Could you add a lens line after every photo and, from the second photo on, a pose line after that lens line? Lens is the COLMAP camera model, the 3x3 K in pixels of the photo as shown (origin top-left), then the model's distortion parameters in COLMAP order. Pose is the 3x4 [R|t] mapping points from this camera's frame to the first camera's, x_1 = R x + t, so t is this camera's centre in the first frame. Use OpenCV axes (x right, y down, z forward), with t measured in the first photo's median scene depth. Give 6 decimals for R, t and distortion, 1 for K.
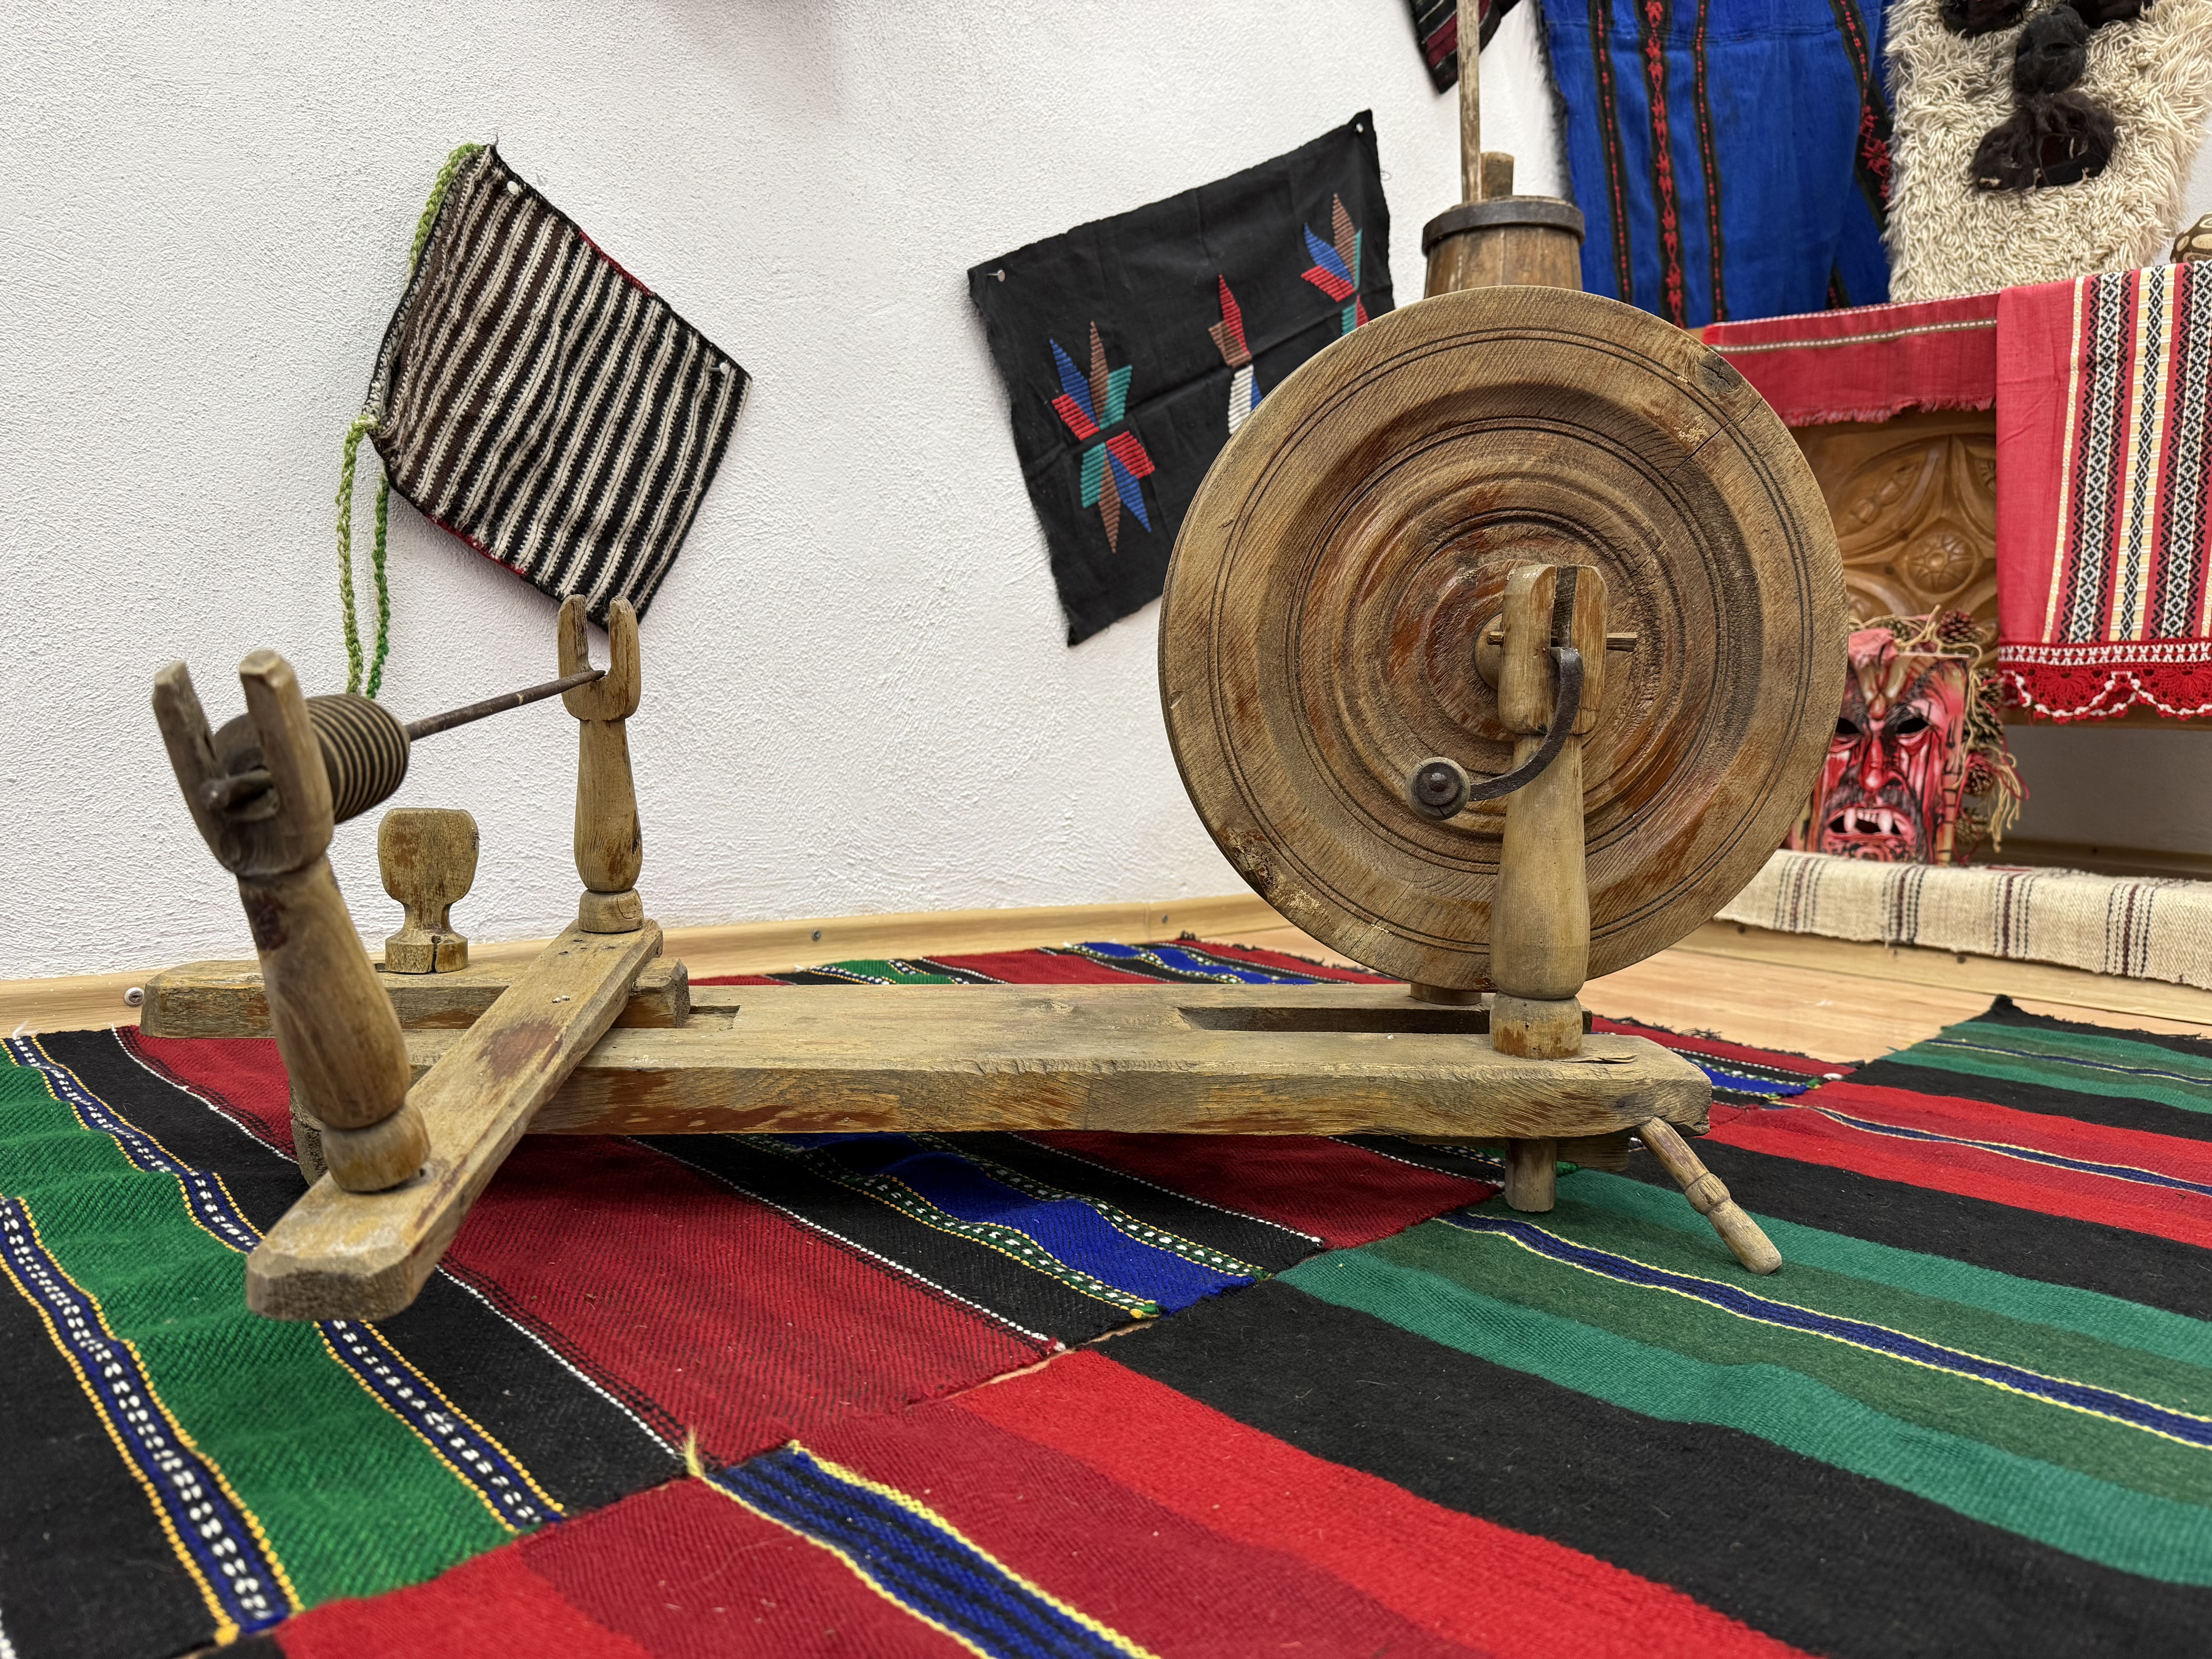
lens RADIAL K [[1570.1, 0, 1107.7], [0, 1570.1, 852.9], [0, 0, 1]] dist [0.065560, -0.084483]
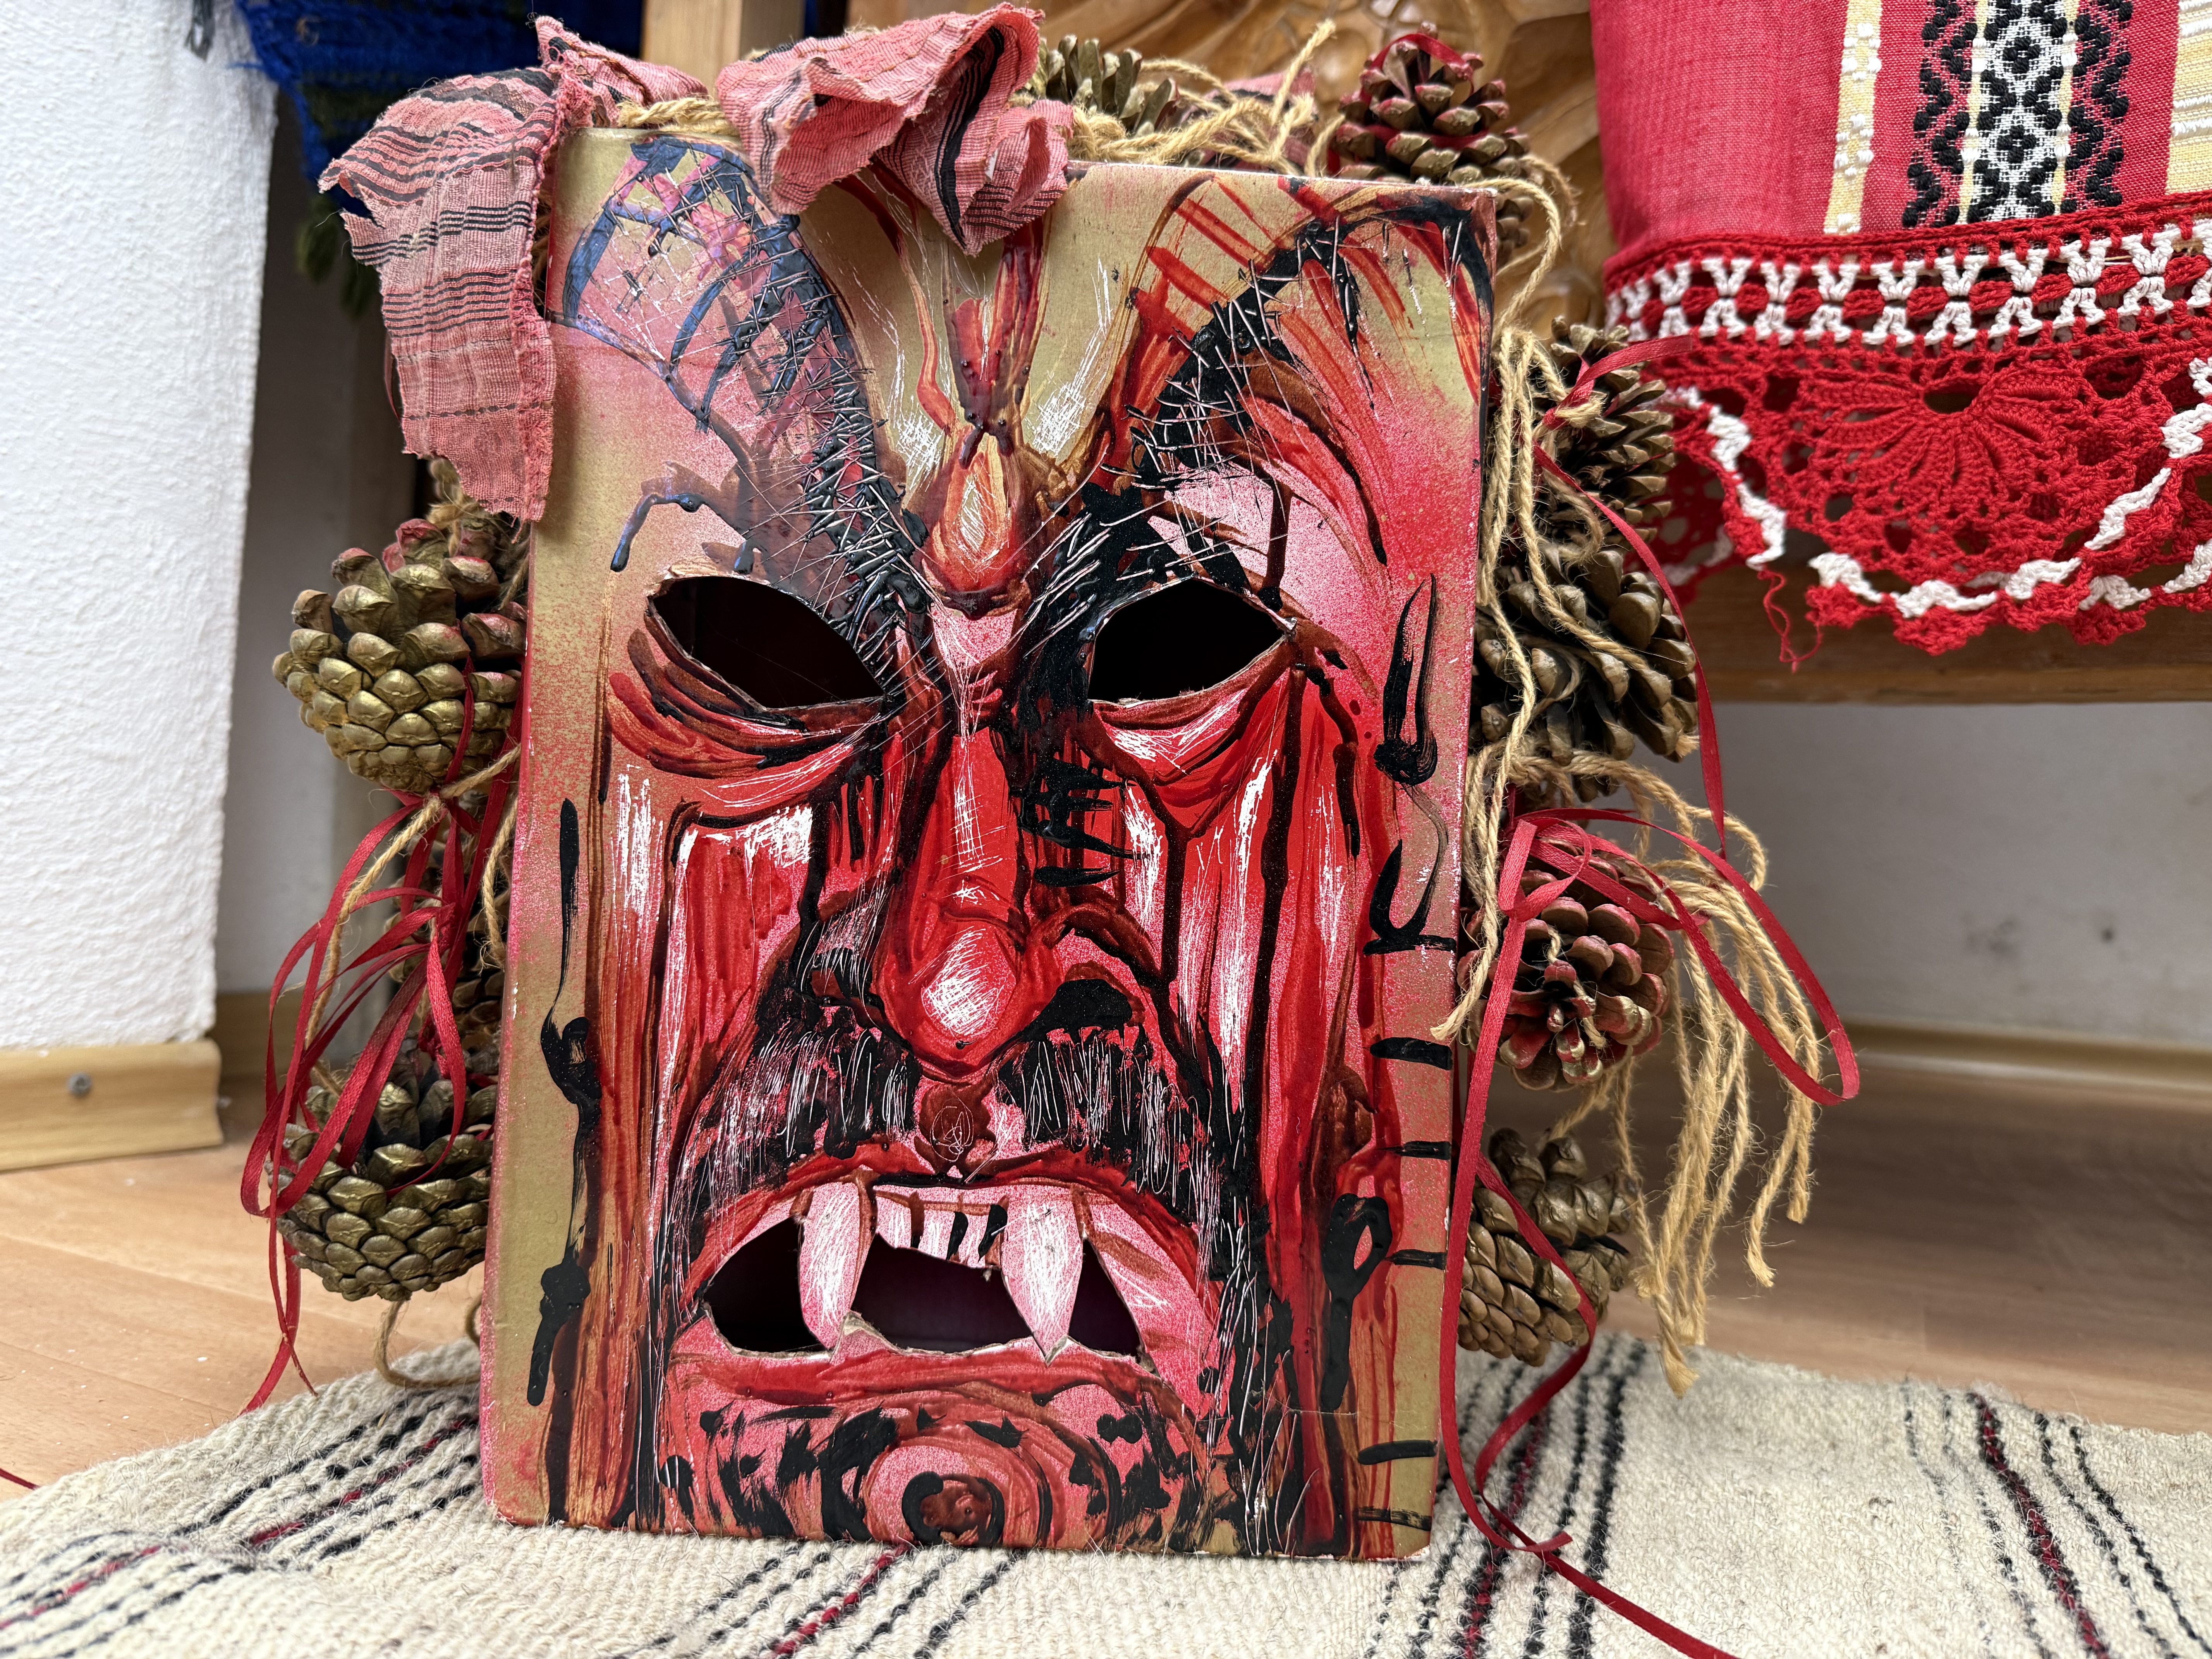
lens RADIAL K [[1570.1, 0, 1150.5], [0, 1570.1, 874.0], [0, 0, 1]] dist [0.065560, -0.084483]
pose [[0.953596, -0.017054, 0.300607, 0.458160], [0.029002, 0.998955, -0.035329, -0.051859], [-0.299691, 0.042408, 0.953093, 0.857586]]
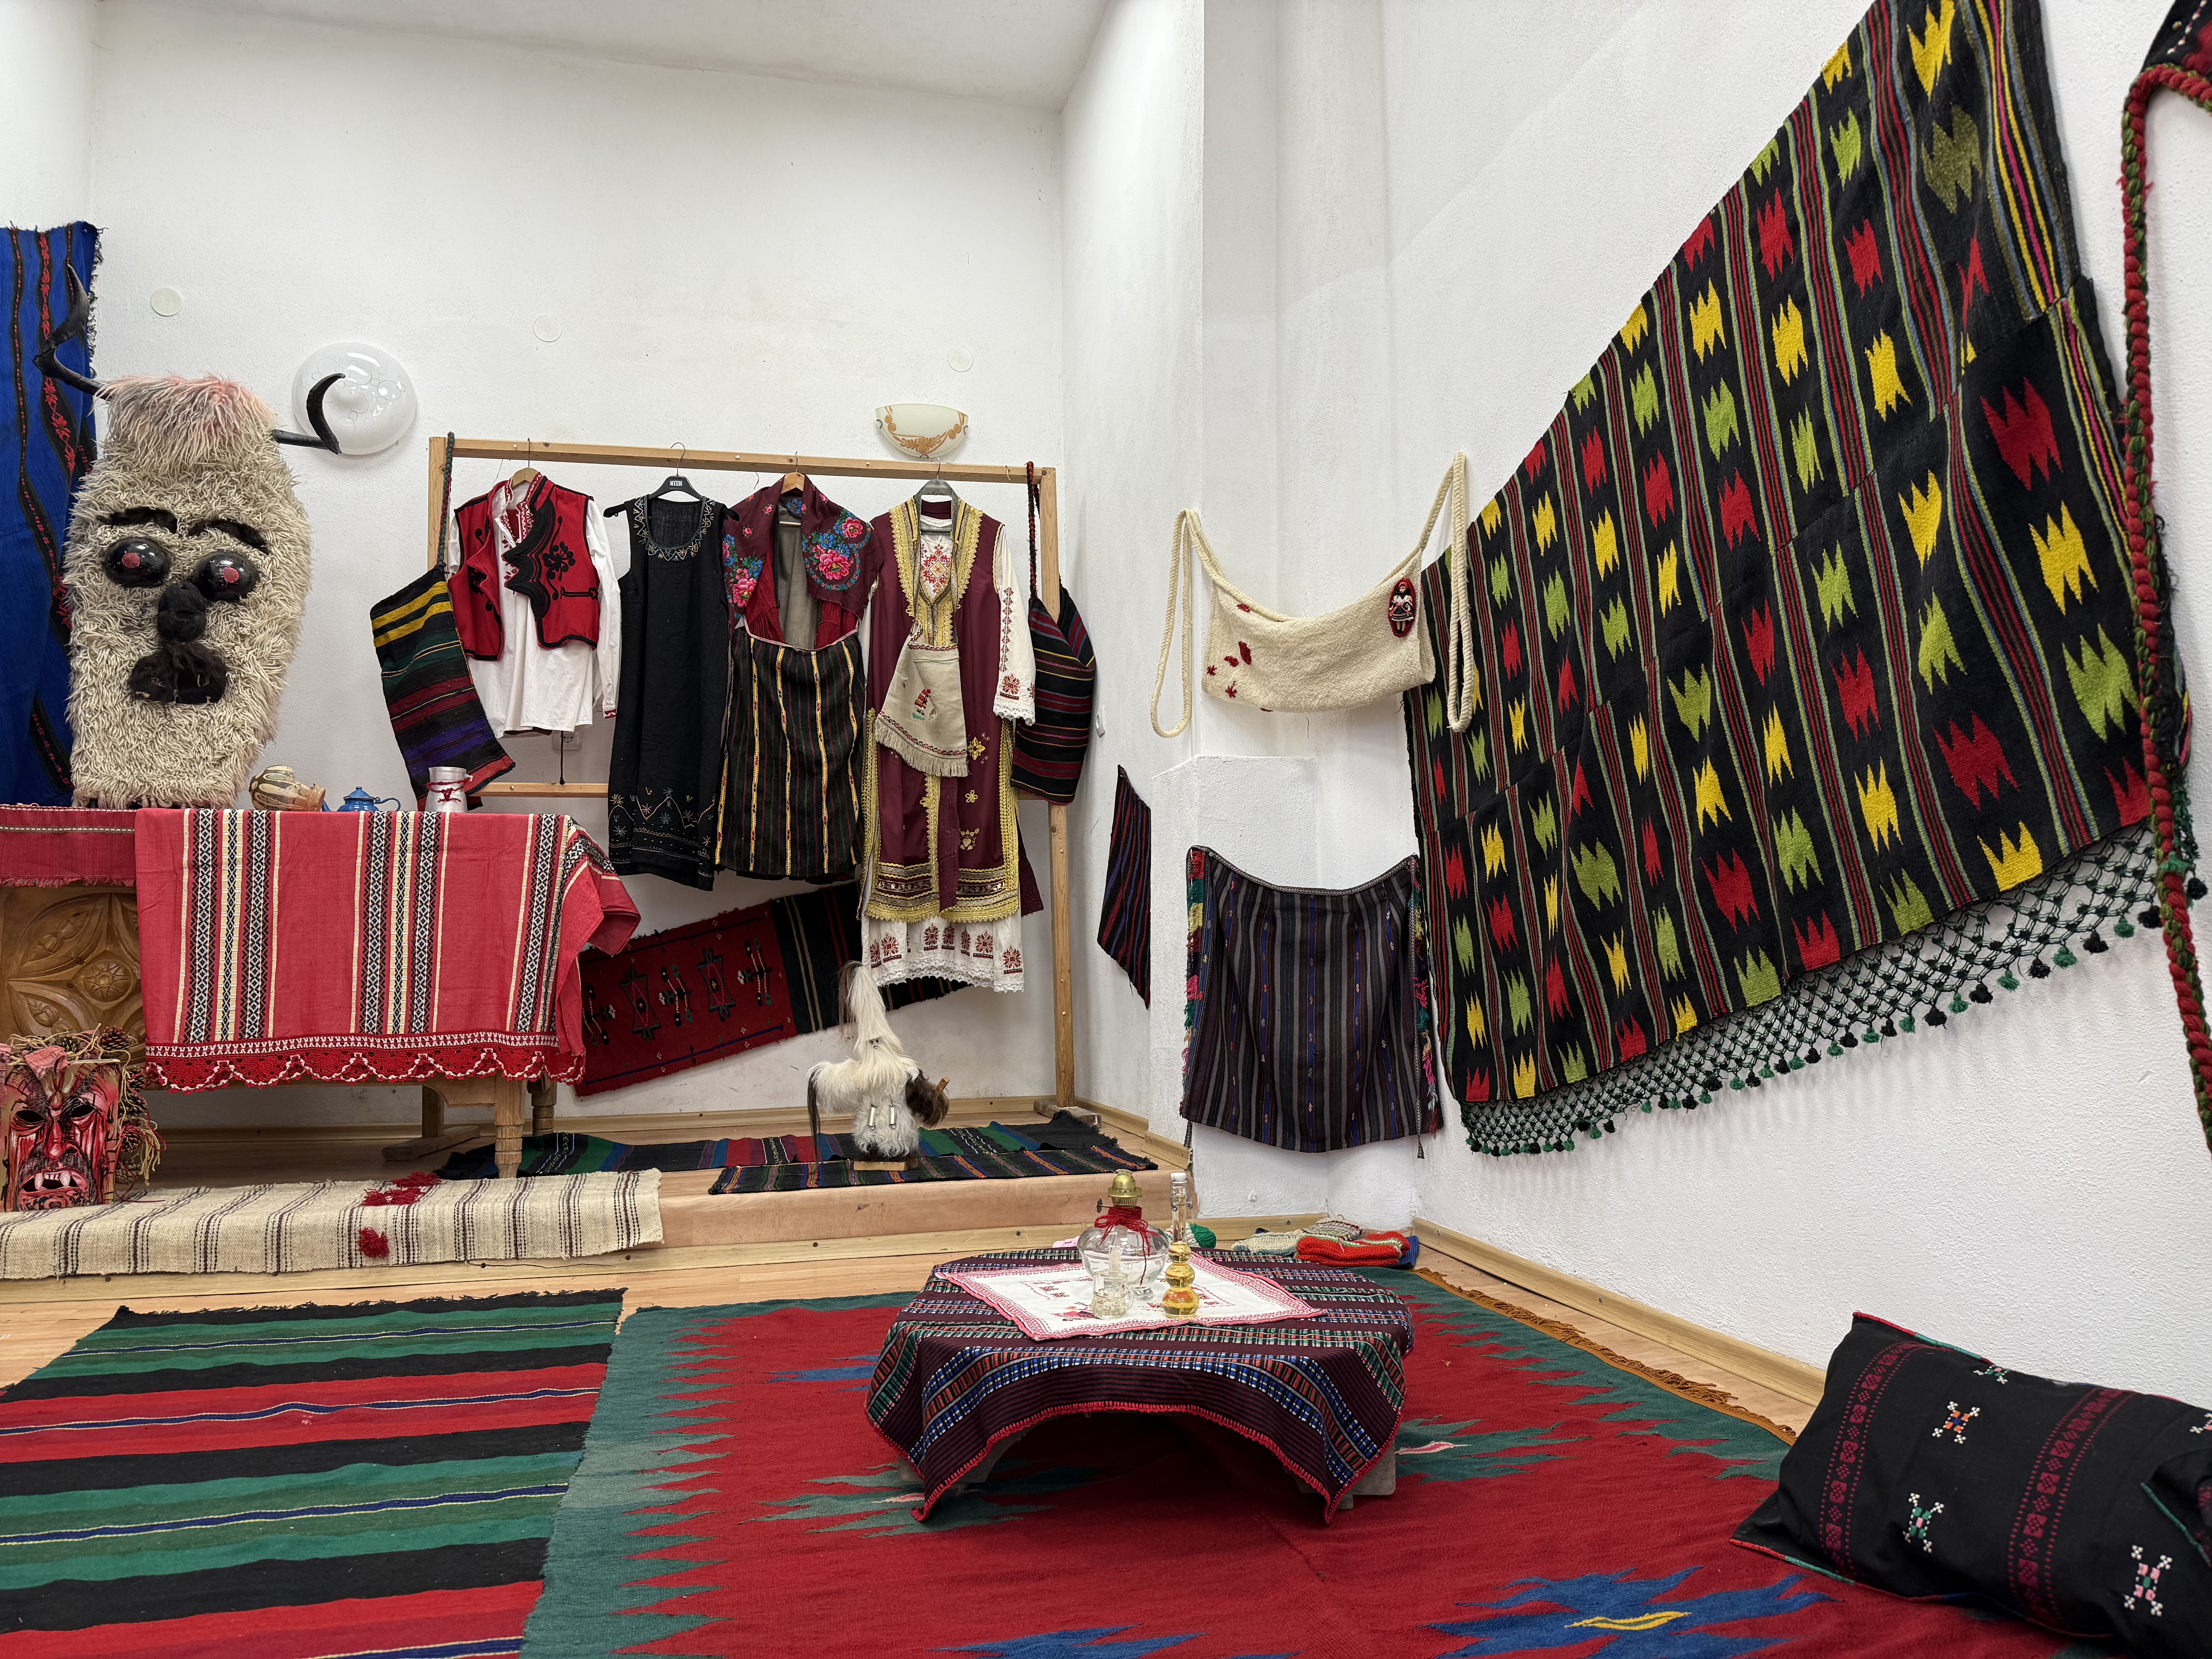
lens RADIAL K [[1570.1, 0, 1120.8], [0, 1570.1, 832.3], [0, 0, 1]] dist [0.065560, -0.084483]
pose [[0.555126, 0.007324, 0.831734, -0.187087], [0.089404, 0.993643, -0.068421, -0.150015], [-0.826947, 0.112343, 0.550942, -0.639584]]
